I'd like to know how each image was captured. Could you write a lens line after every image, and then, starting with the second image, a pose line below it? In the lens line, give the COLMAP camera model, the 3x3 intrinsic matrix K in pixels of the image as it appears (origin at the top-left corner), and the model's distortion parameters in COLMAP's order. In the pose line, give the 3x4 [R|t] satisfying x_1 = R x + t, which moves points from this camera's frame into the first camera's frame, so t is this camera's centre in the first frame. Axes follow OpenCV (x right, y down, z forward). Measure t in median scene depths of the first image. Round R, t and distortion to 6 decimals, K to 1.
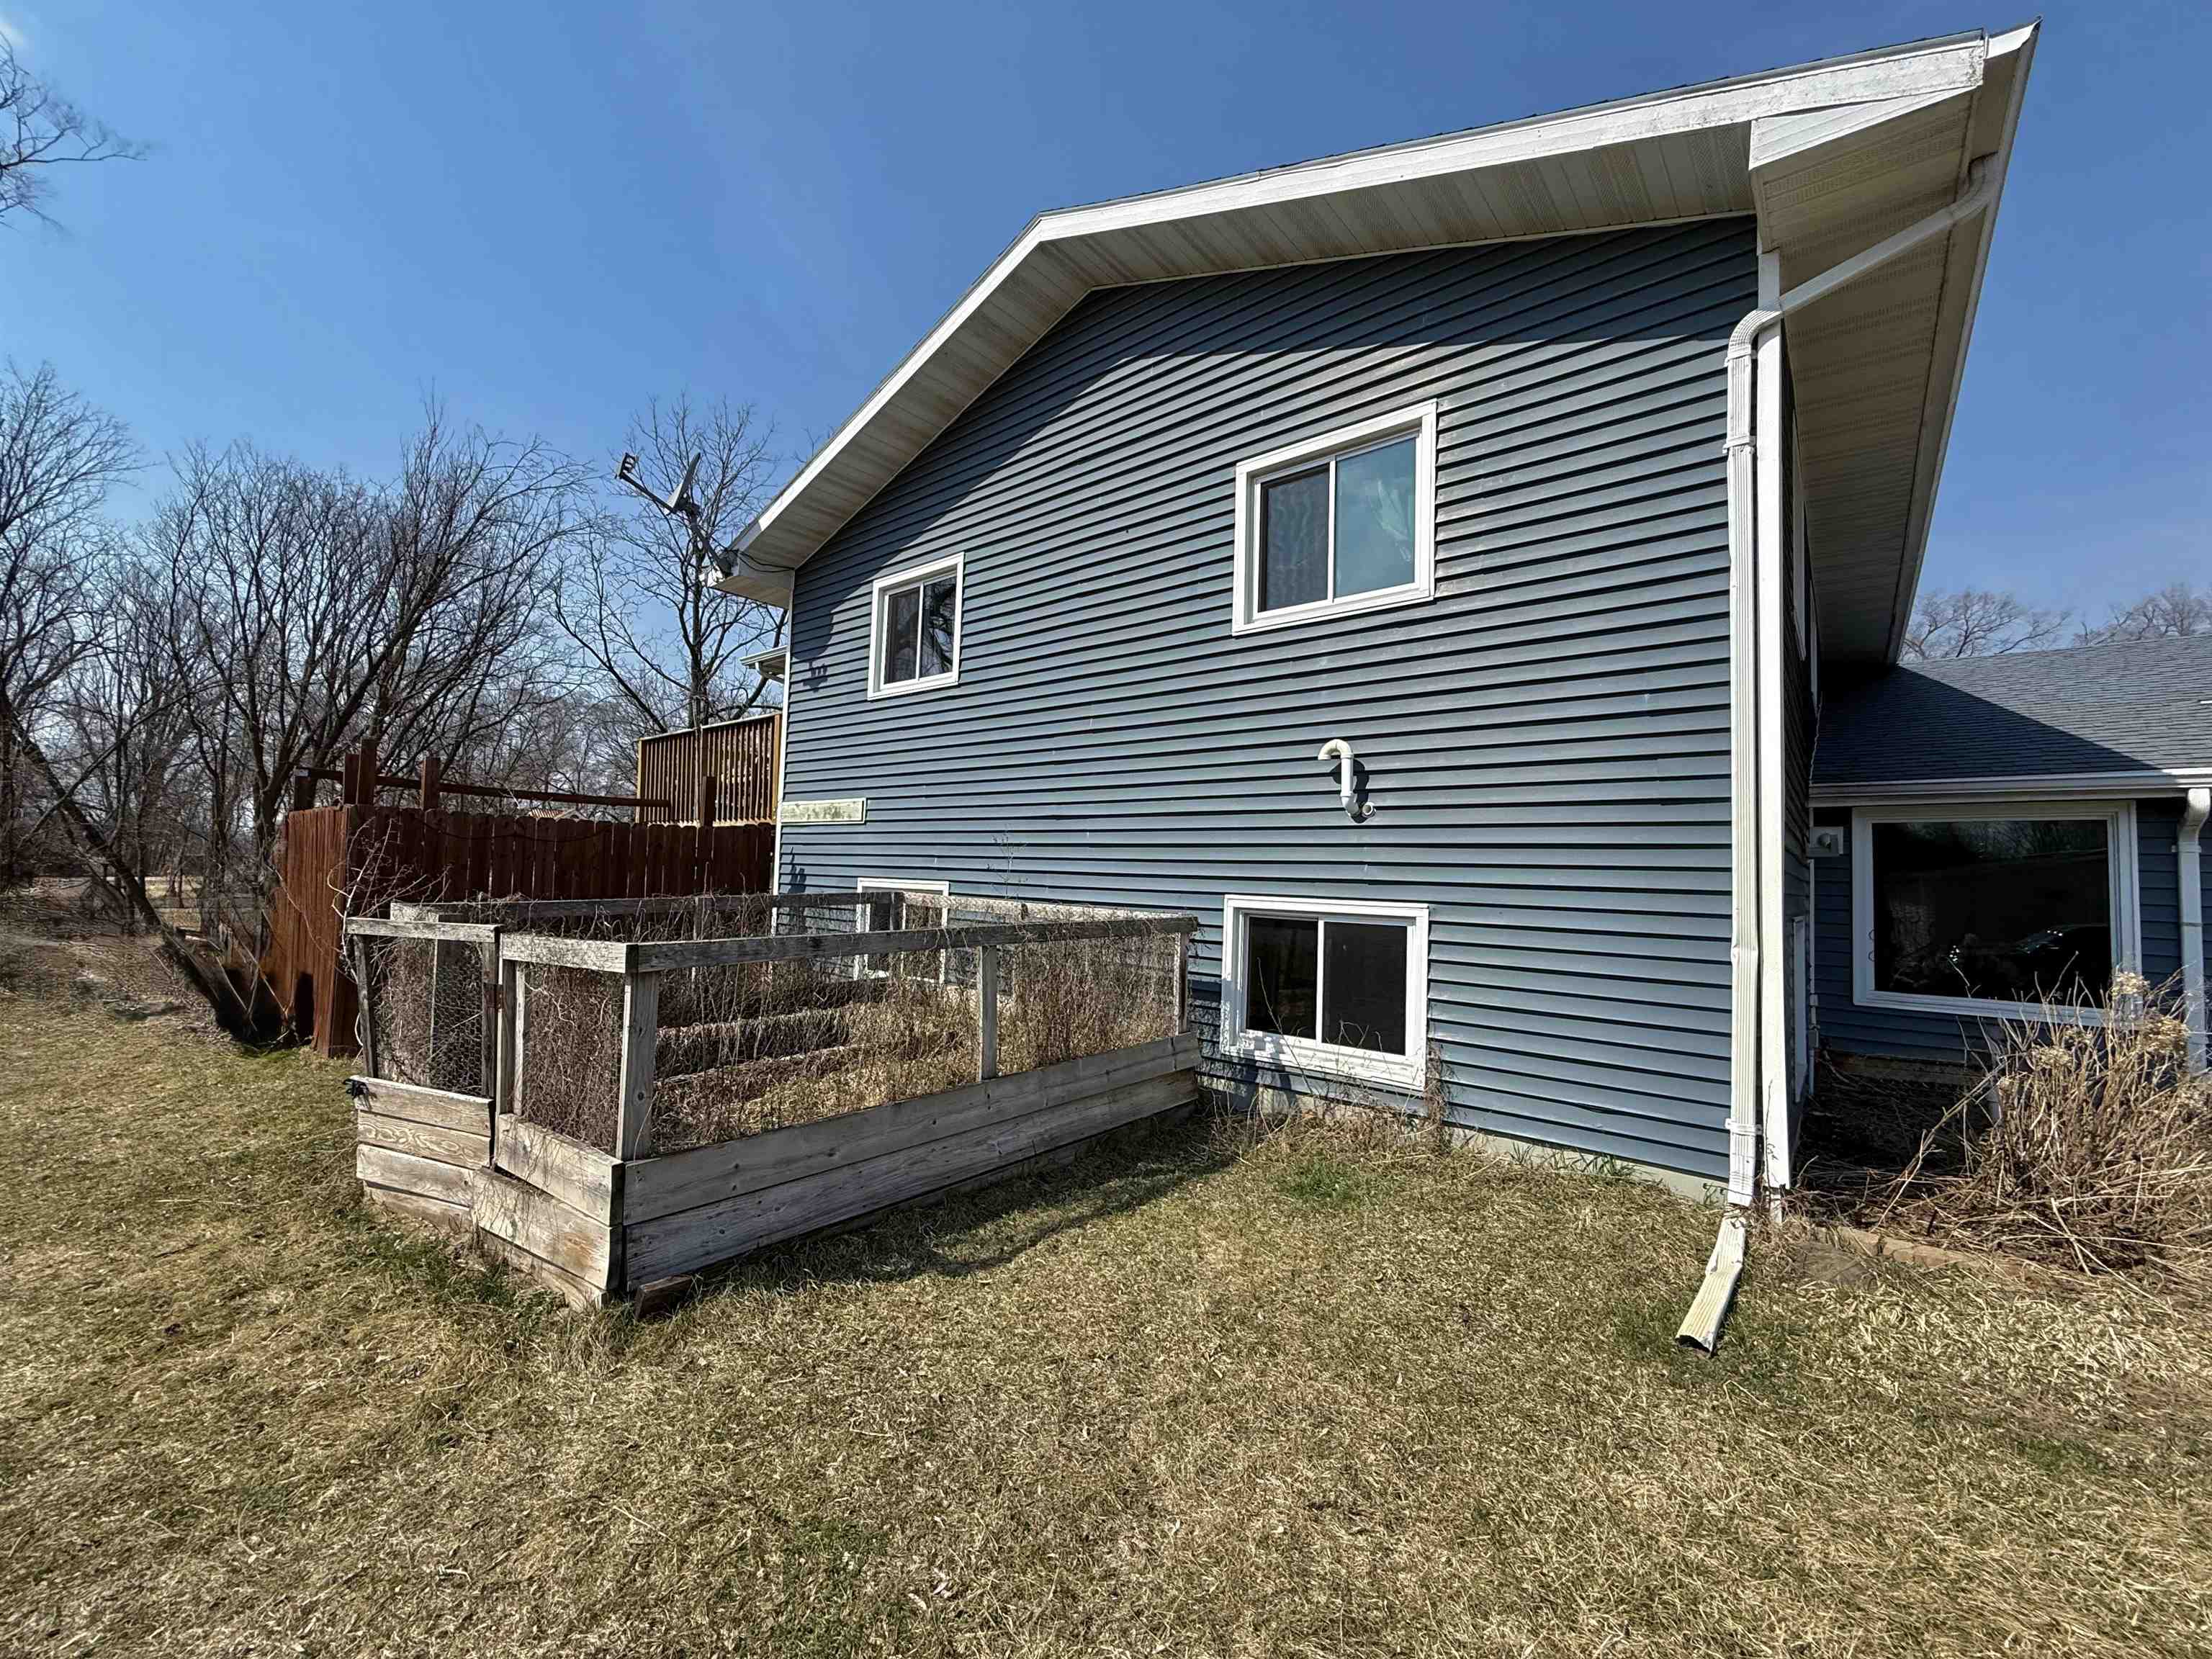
lens RADIAL K [[880.4, 0, 1110.5], [0, 880.4, 831.2], [0, 0, 1]] dist [-0.000247, 0.000607]
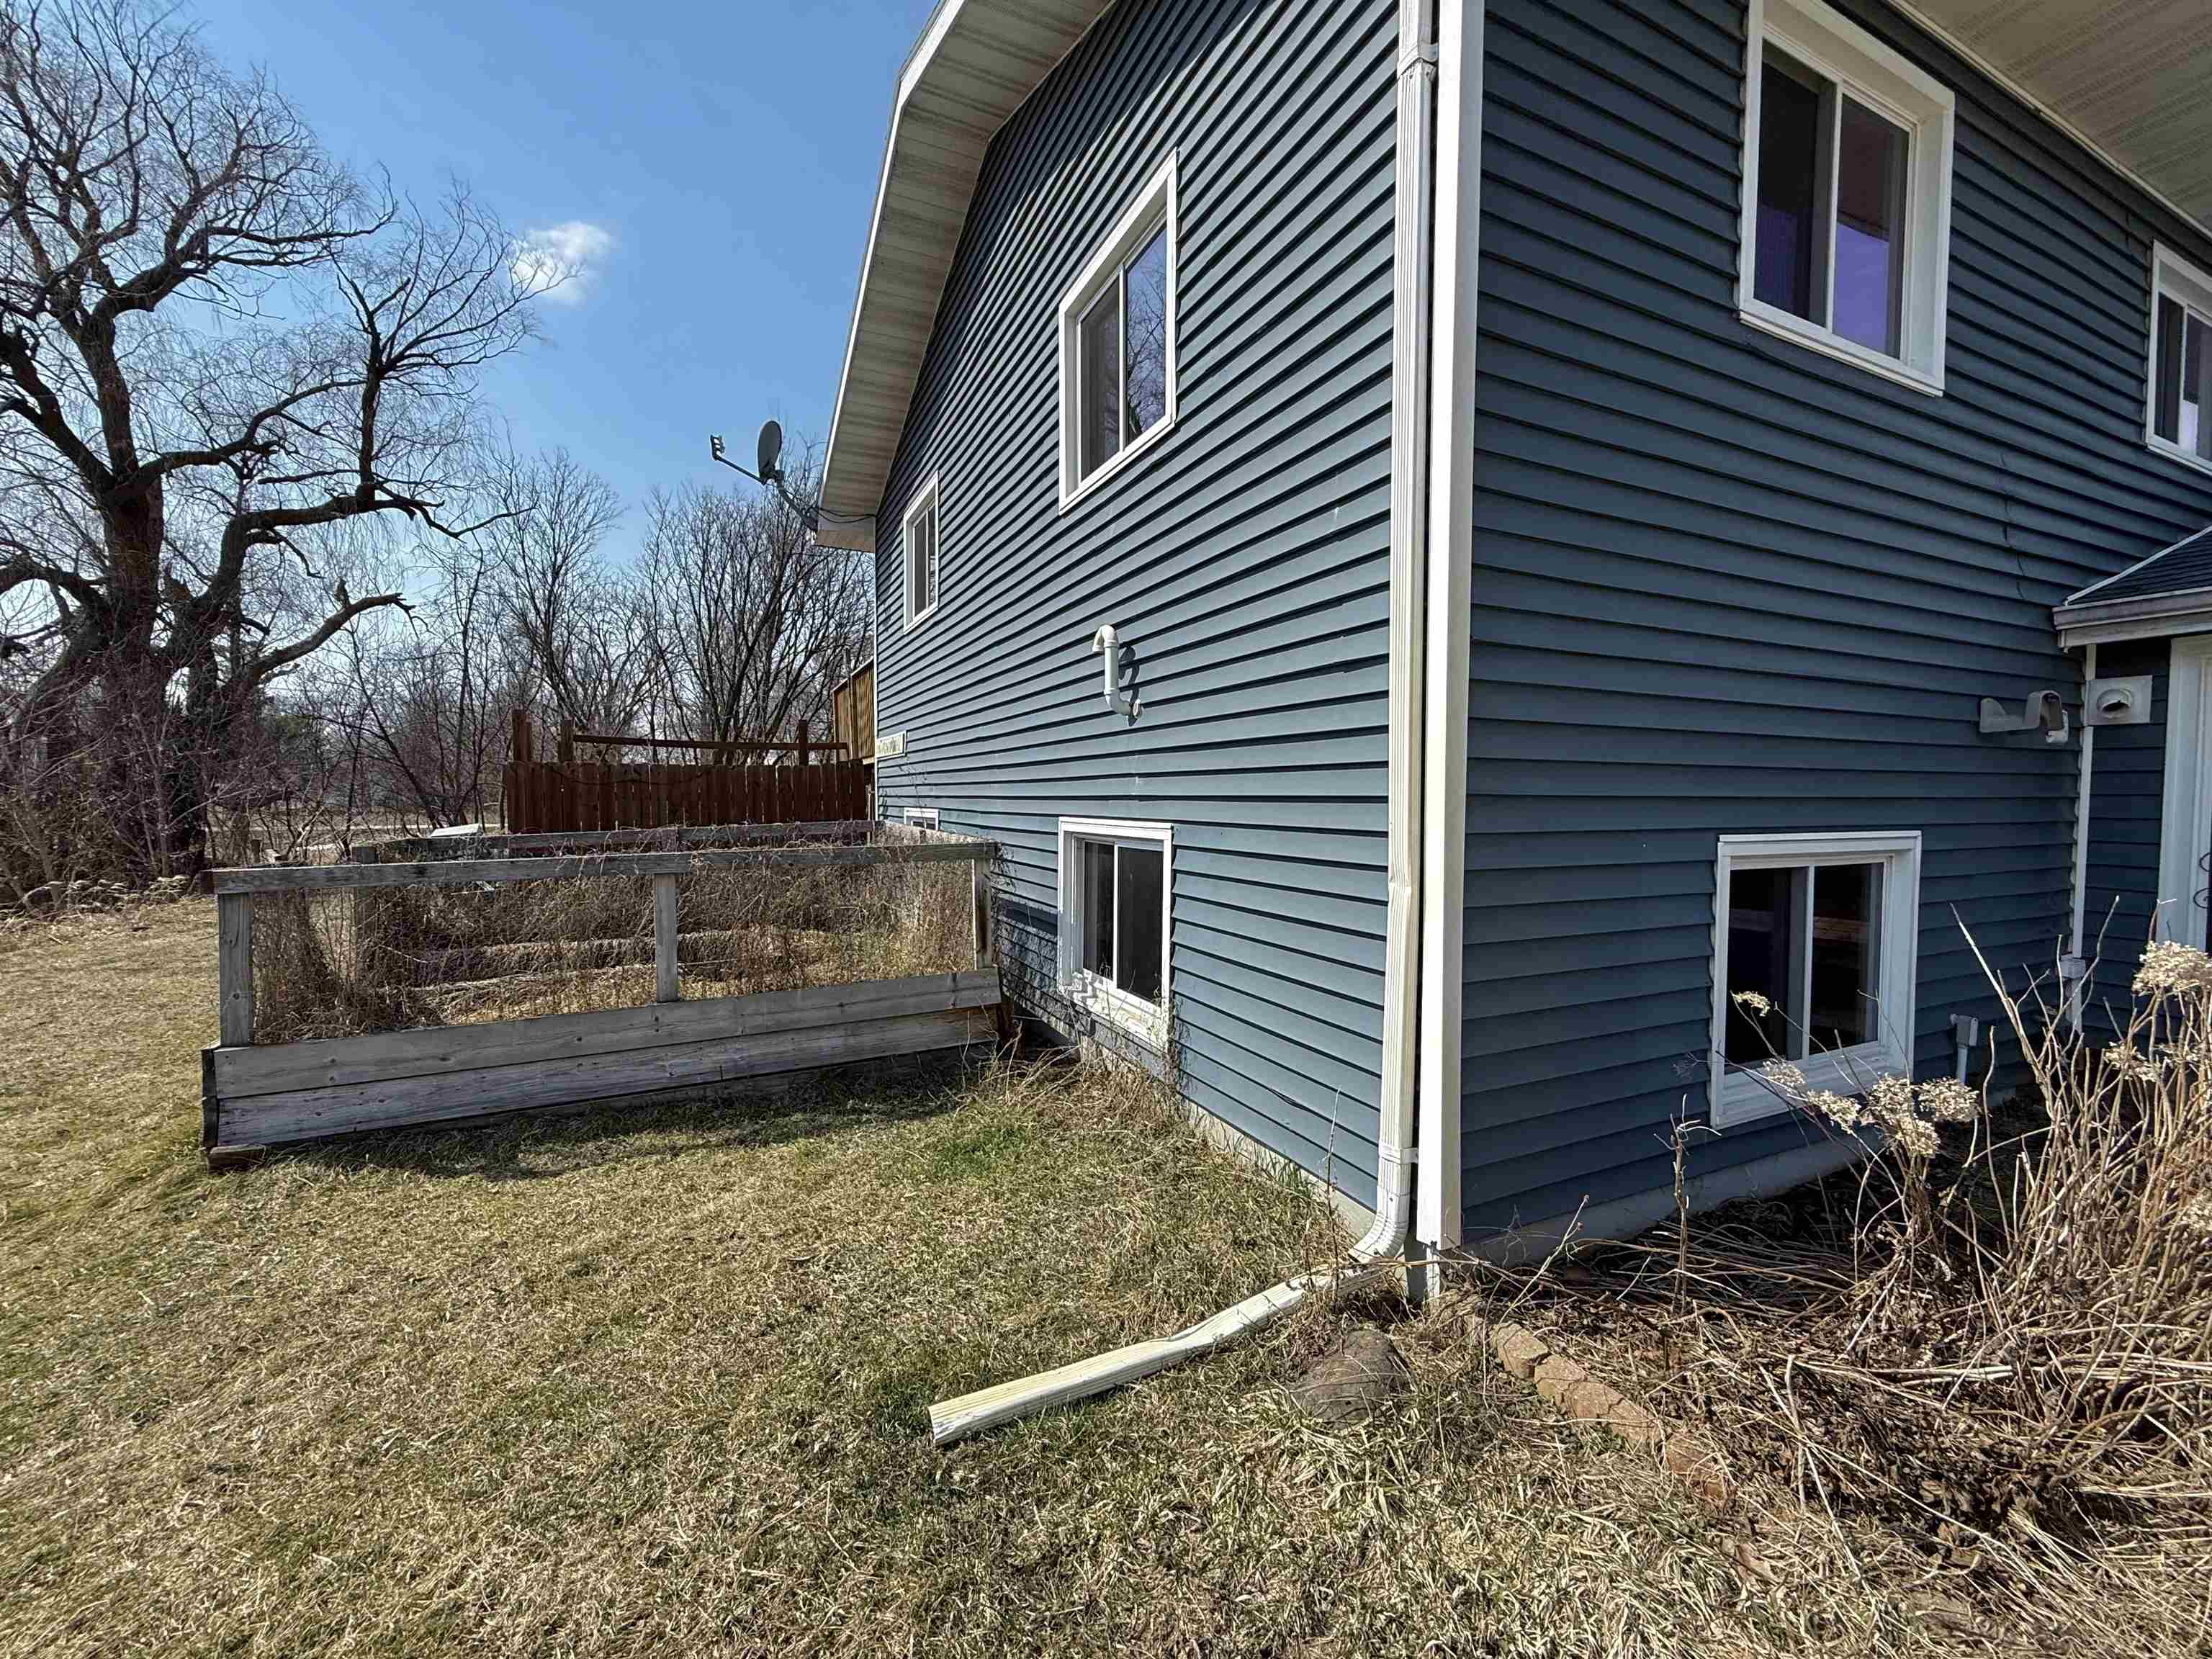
lens RADIAL K [[880.4, 0, 1103.0], [0, 880.4, 831.2], [0, 0, 1]] dist [-0.000247, 0.000607]
pose [[0.907358, -0.014901, -0.420095, 0.650577], [0.050012, 0.996100, 0.072686, 0.030020], [0.417374, -0.086962, 0.904564, 0.263064]]
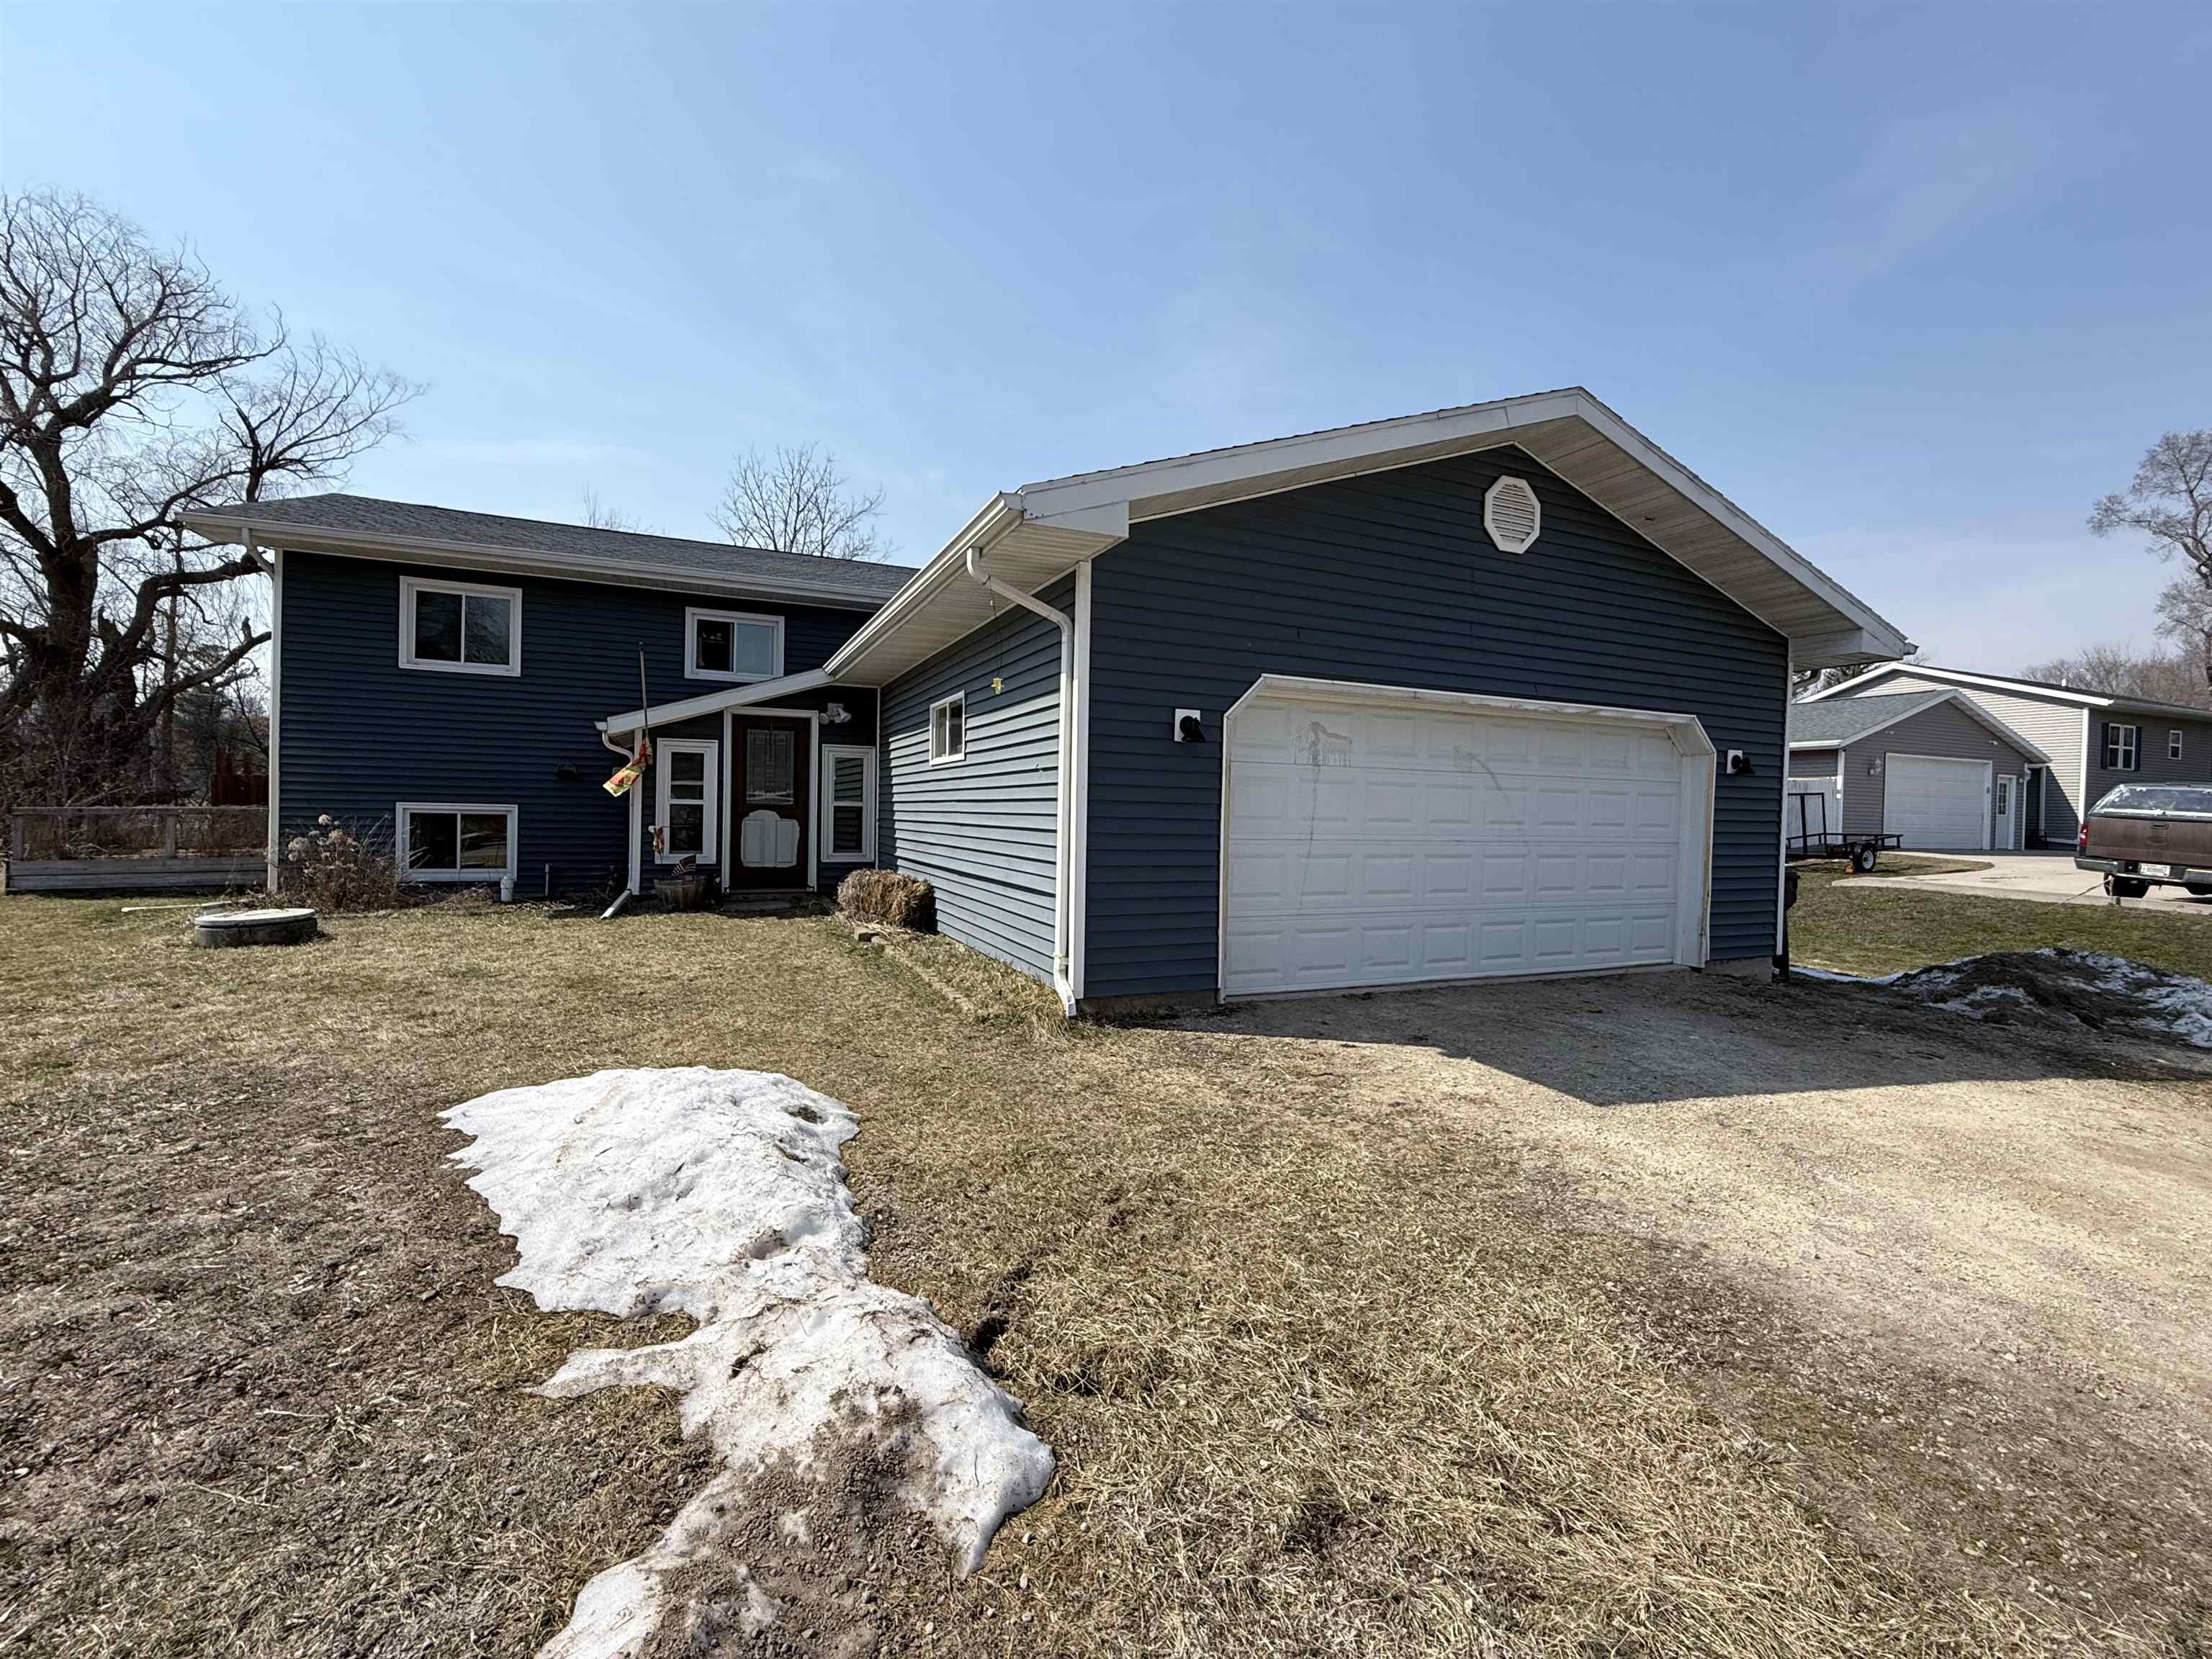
lens RADIAL K [[968.2, 0, 1112.2], [0, 968.2, 827.5], [0, 0, 1]] dist [0.005426, 0.001523]
pose [[0.895119, -0.009342, -0.445729, 3.643167], [0.031246, 0.998637, 0.041817, 0.118505], [0.444730, -0.051358, 0.894191, -0.465953]]
